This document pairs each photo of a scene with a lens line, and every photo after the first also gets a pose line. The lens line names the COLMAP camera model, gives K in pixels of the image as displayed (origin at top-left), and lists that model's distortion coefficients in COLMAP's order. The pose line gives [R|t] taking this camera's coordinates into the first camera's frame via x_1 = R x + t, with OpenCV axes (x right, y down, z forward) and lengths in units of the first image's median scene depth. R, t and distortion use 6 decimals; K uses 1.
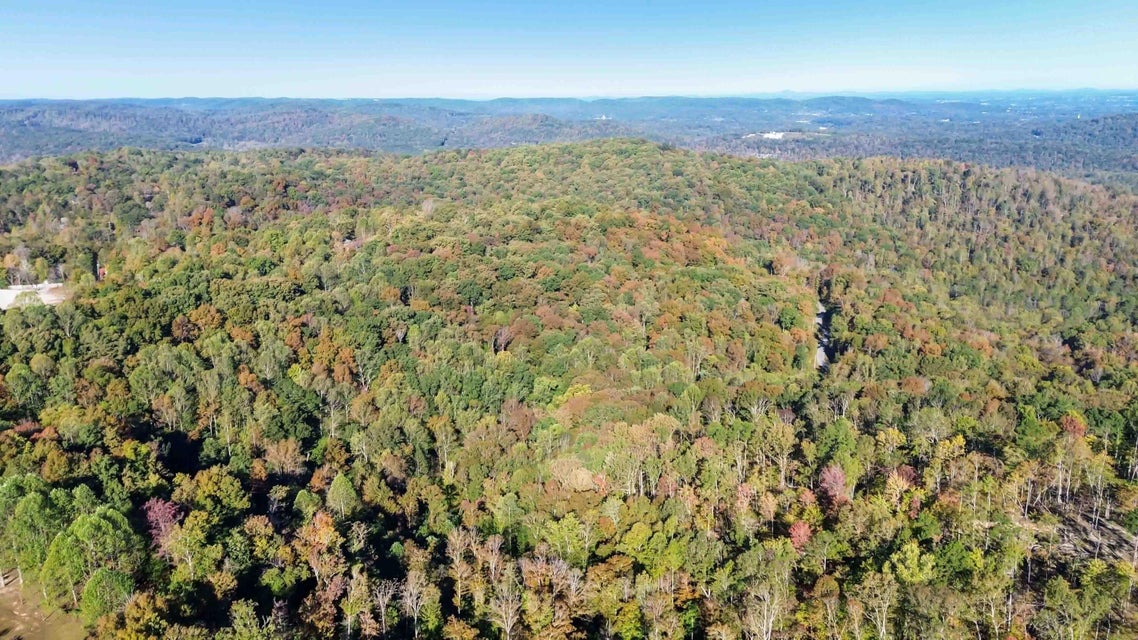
lens RADIAL K [[799.3, 0, 569.0], [0, 799.3, 320.0], [0, 0, 1]] dist [0.039104, -0.034548]
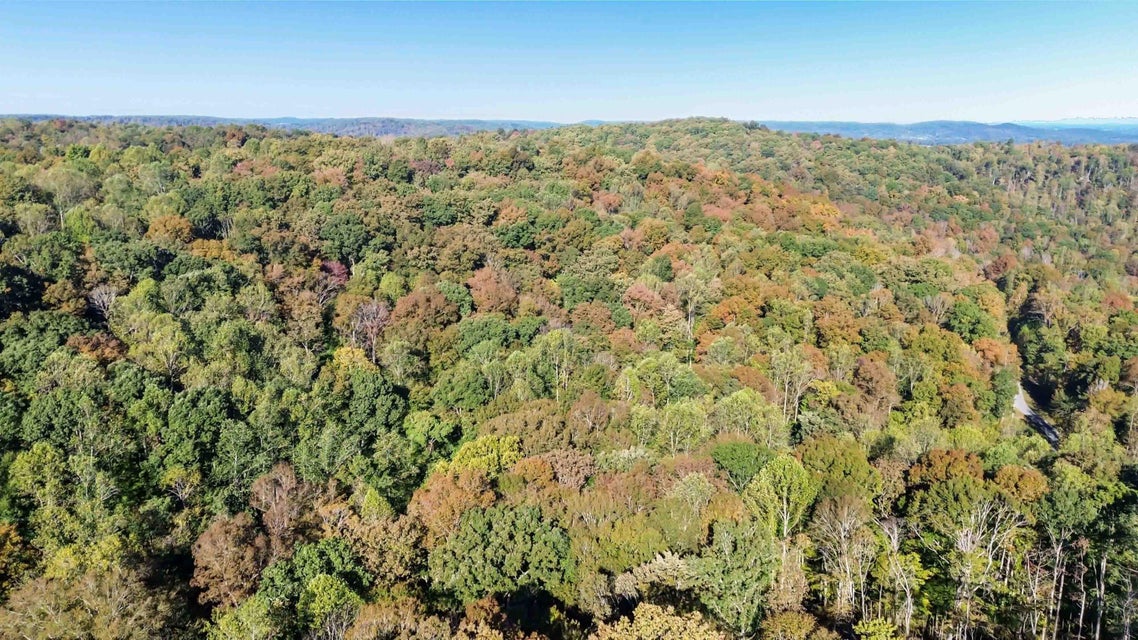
lens RADIAL K [[799.3, 0, 569.0], [0, 799.3, 320.0], [0, 0, 1]] dist [0.039104, -0.034548]
pose [[0.993859, 0.037443, -0.104125, 0.048371], [-0.040932, 0.998663, -0.031569, 0.018667], [0.102803, 0.035637, 0.994063, 0.327384]]
